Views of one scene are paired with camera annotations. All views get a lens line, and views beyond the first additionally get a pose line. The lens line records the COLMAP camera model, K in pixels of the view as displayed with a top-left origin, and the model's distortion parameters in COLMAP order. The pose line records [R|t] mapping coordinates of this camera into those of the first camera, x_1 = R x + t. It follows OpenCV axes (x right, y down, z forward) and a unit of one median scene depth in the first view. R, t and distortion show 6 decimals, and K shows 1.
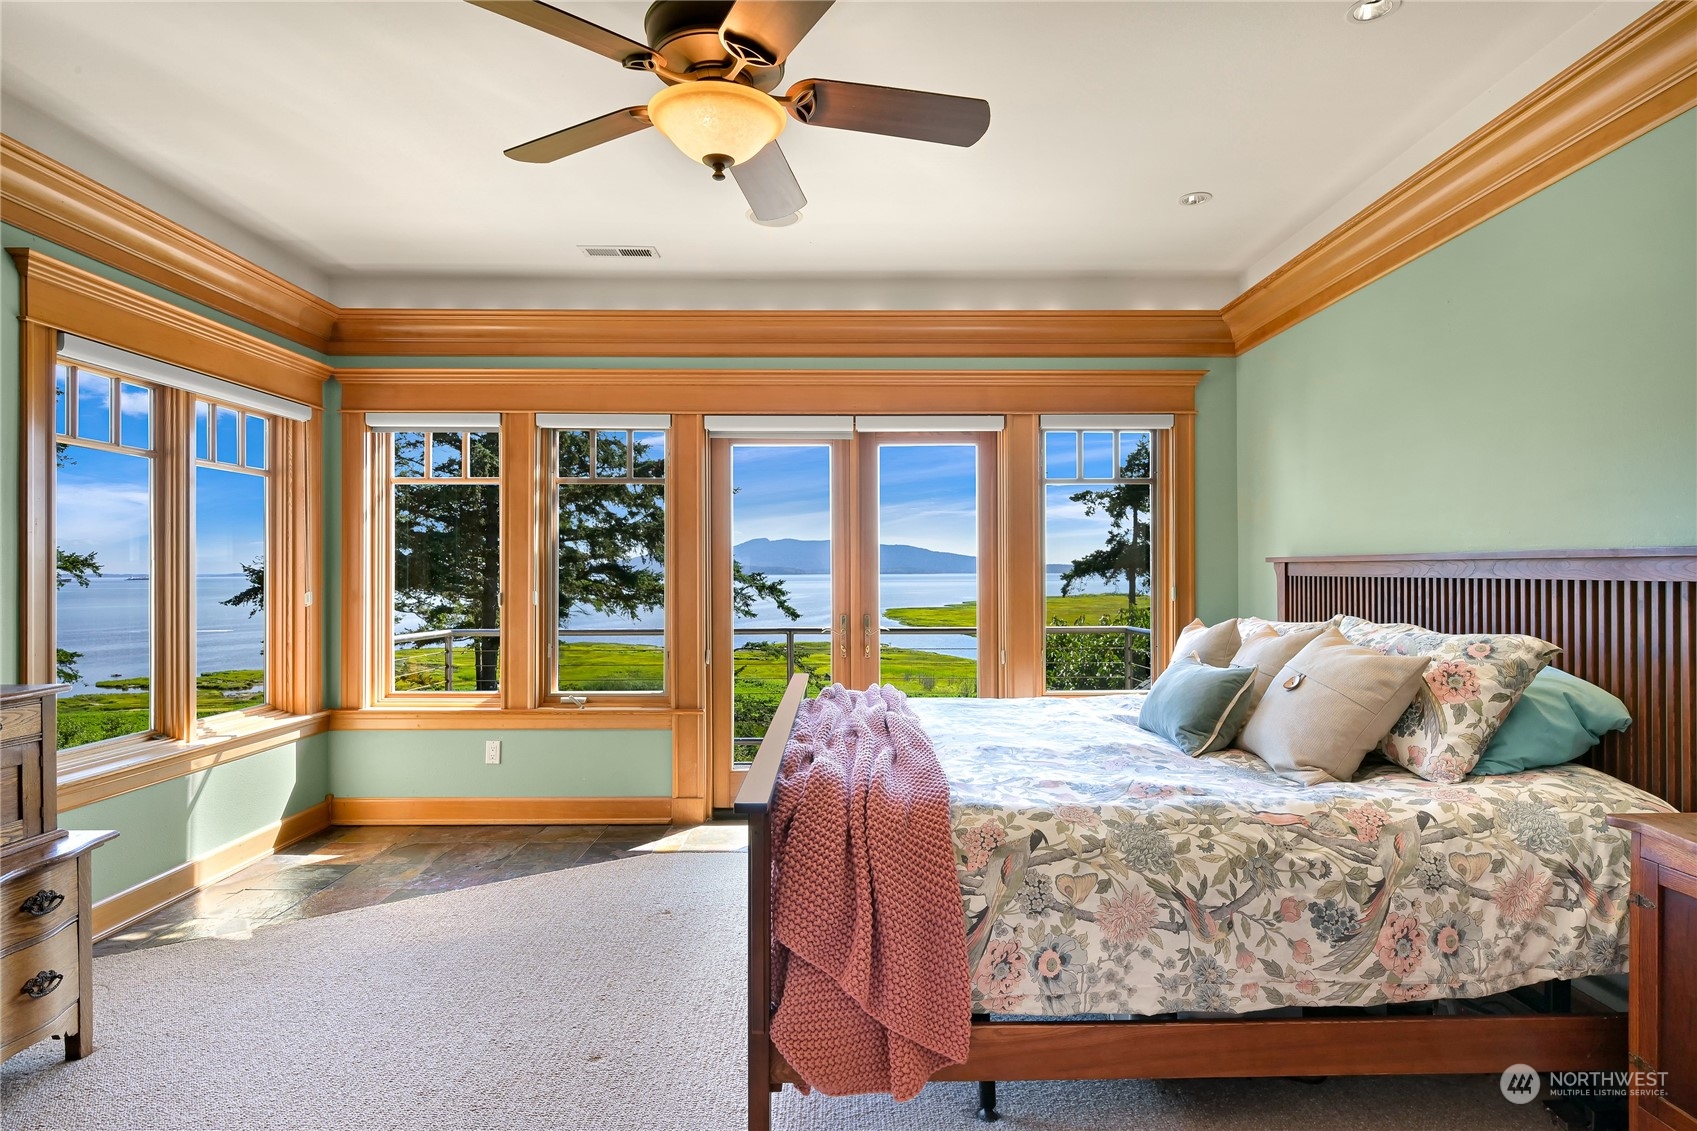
lens RADIAL K [[905.1, 0, 848.5], [0, 905.1, 565.5], [0, 0, 1]] dist [-0.003528, -0.000534]
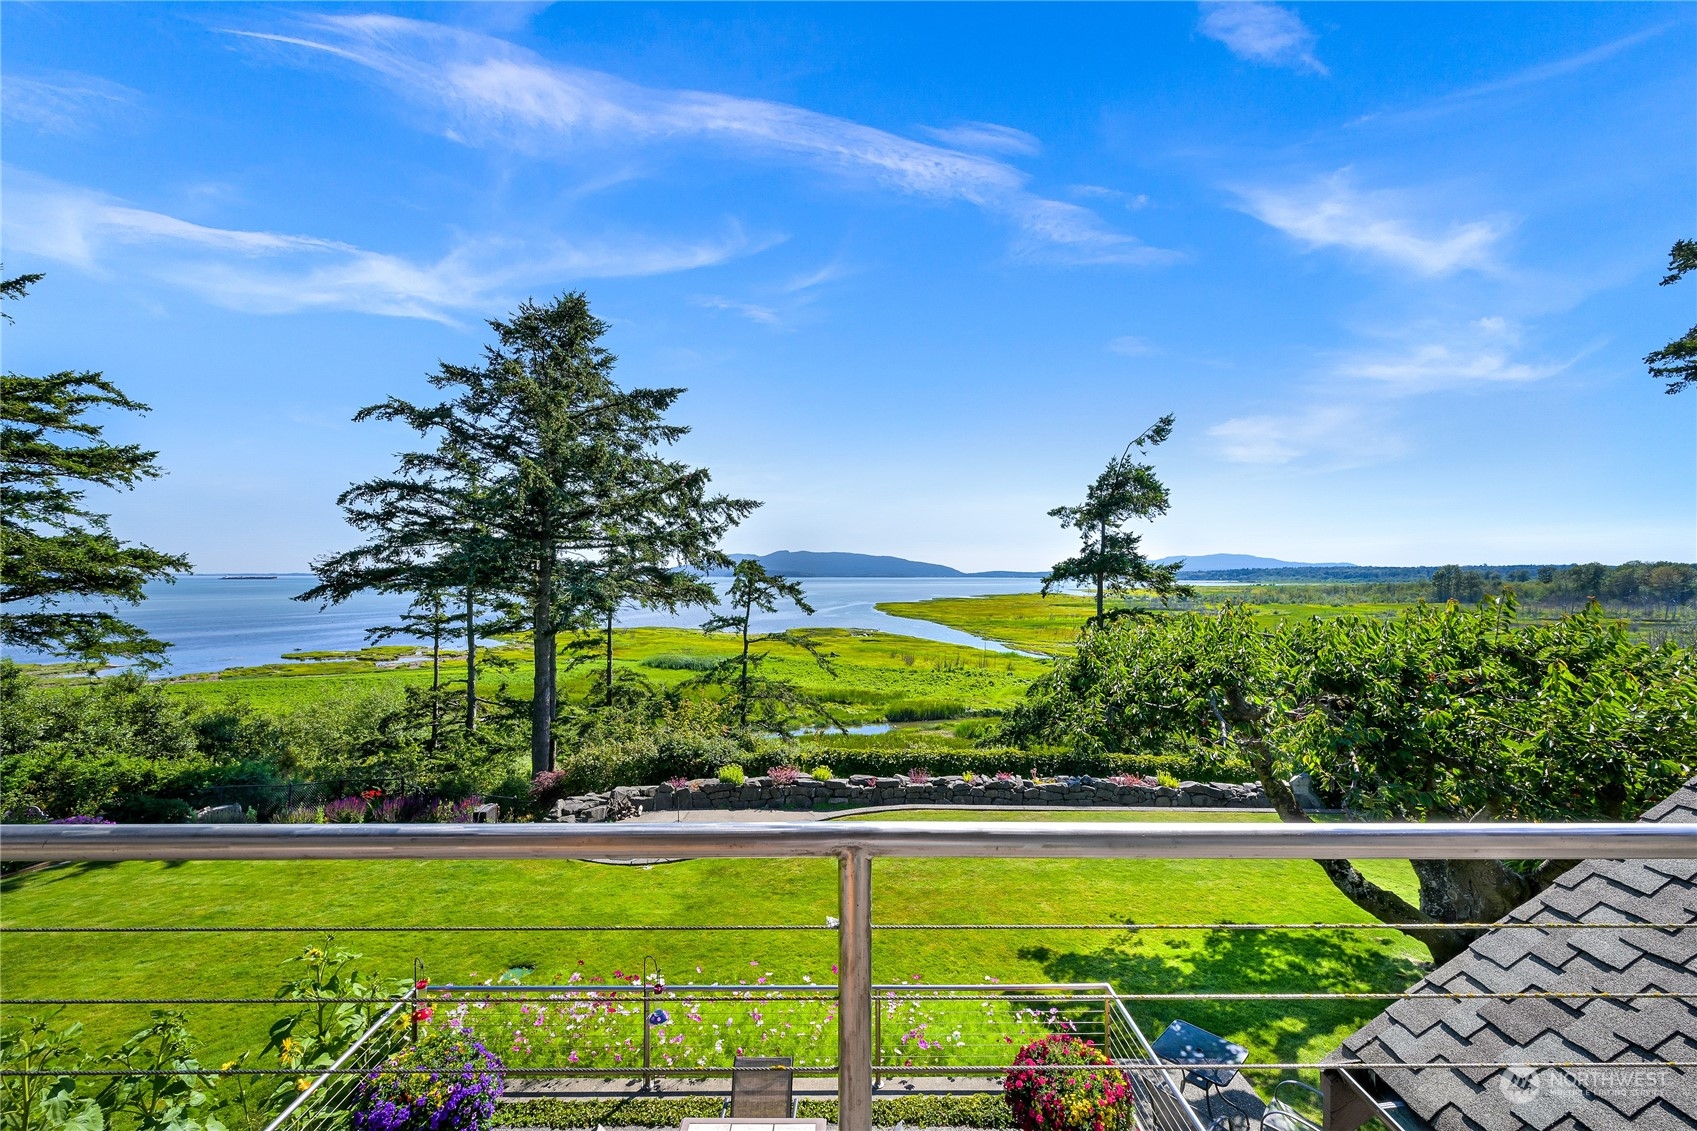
lens RADIAL K [[663.4, 0, 851.3], [0, 663.4, 569.1], [0, 0, 1]] dist [-0.000155, 0.000128]
pose [[0.999961, 0.007011, 0.005316, -0.011303], [-0.006997, 0.999972, -0.002784, 0.001819], [-0.005336, 0.002746, 0.999982, 0.149947]]
